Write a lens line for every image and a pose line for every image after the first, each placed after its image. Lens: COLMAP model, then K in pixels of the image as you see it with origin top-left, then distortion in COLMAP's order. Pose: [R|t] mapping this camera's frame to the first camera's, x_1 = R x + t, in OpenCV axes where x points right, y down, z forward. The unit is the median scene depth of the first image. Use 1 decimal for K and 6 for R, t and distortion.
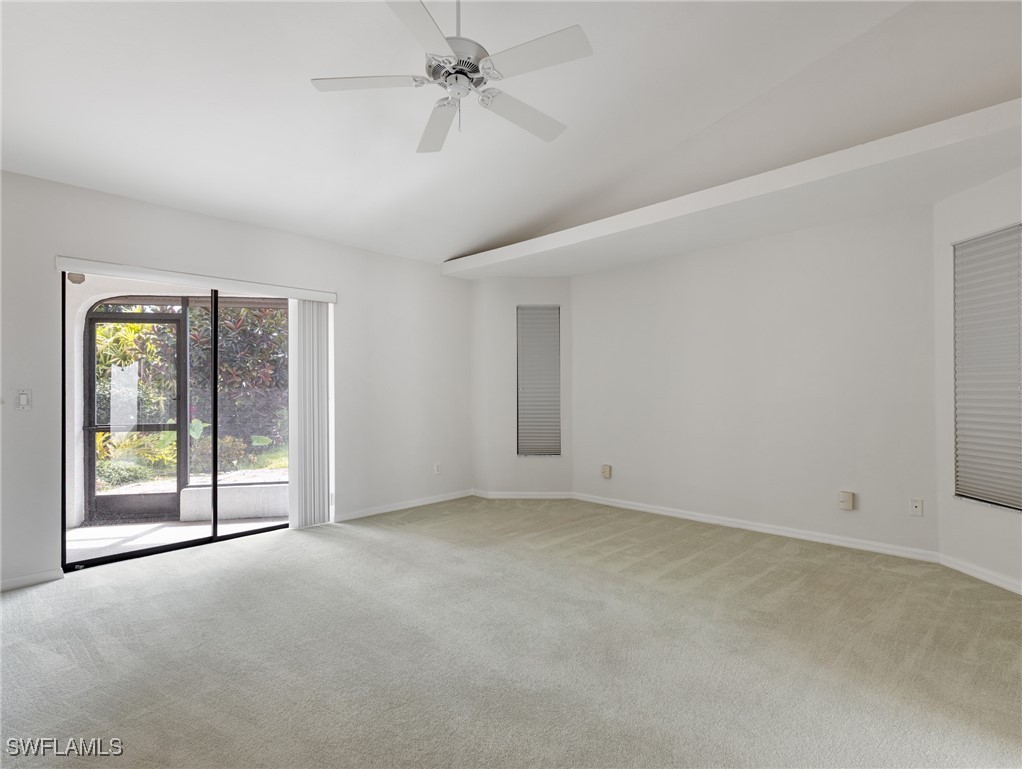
lens RADIAL K [[518.0, 0, 515.9], [0, 518.0, 379.6], [0, 0, 1]] dist [0.011653, -0.003994]
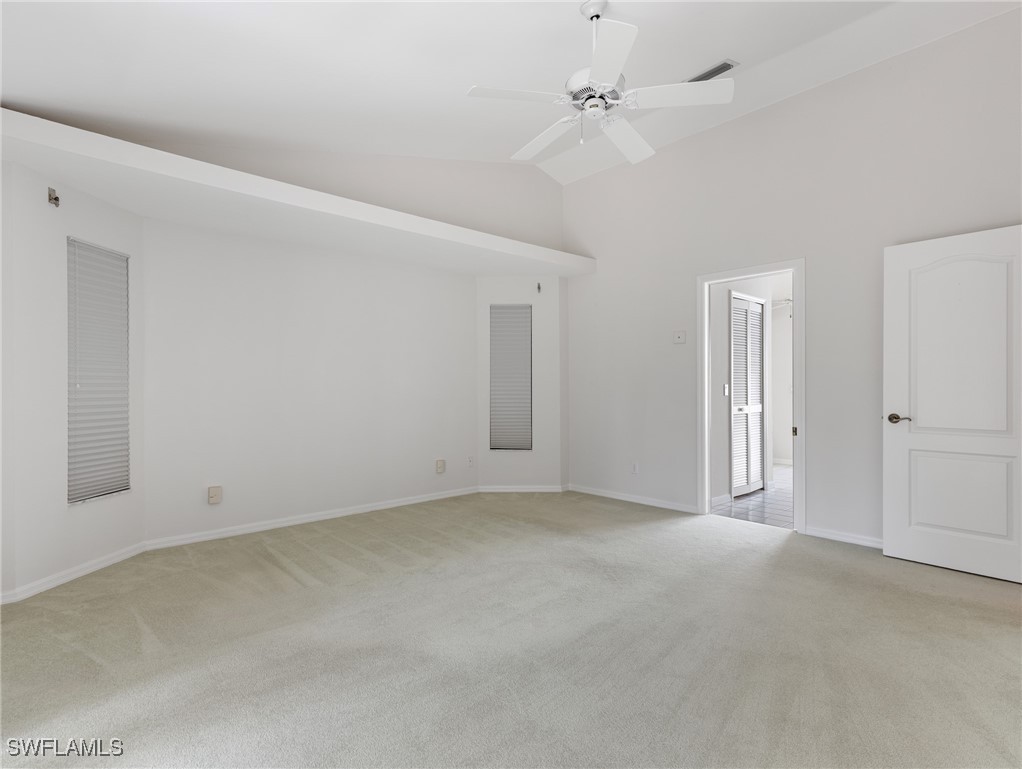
lens RADIAL K [[518.0, 0, 517.5], [0, 518.0, 390.8], [0, 0, 1]] dist [0.011653, -0.003994]
pose [[0.056844, 0.002104, 0.998381, -0.712996], [-0.021003, 0.999779, -0.000911, 0.018058], [-0.998162, -0.020917, 0.056876, 0.648876]]
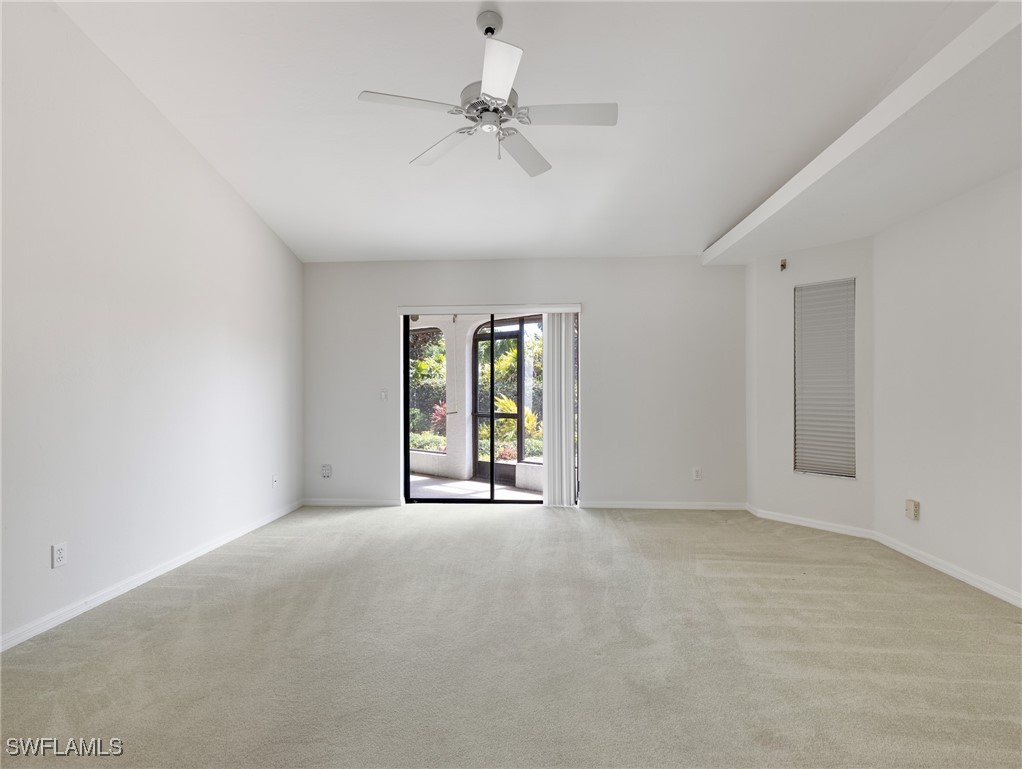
lens RADIAL K [[518.0, 0, 513.0], [0, 518.0, 385.6], [0, 0, 1]] dist [0.011653, -0.003994]
pose [[0.645993, 0.002852, -0.763338, 0.456533], [0.014301, 0.999772, 0.015838, -0.009773], [0.763209, -0.021148, 0.645806, 0.184730]]
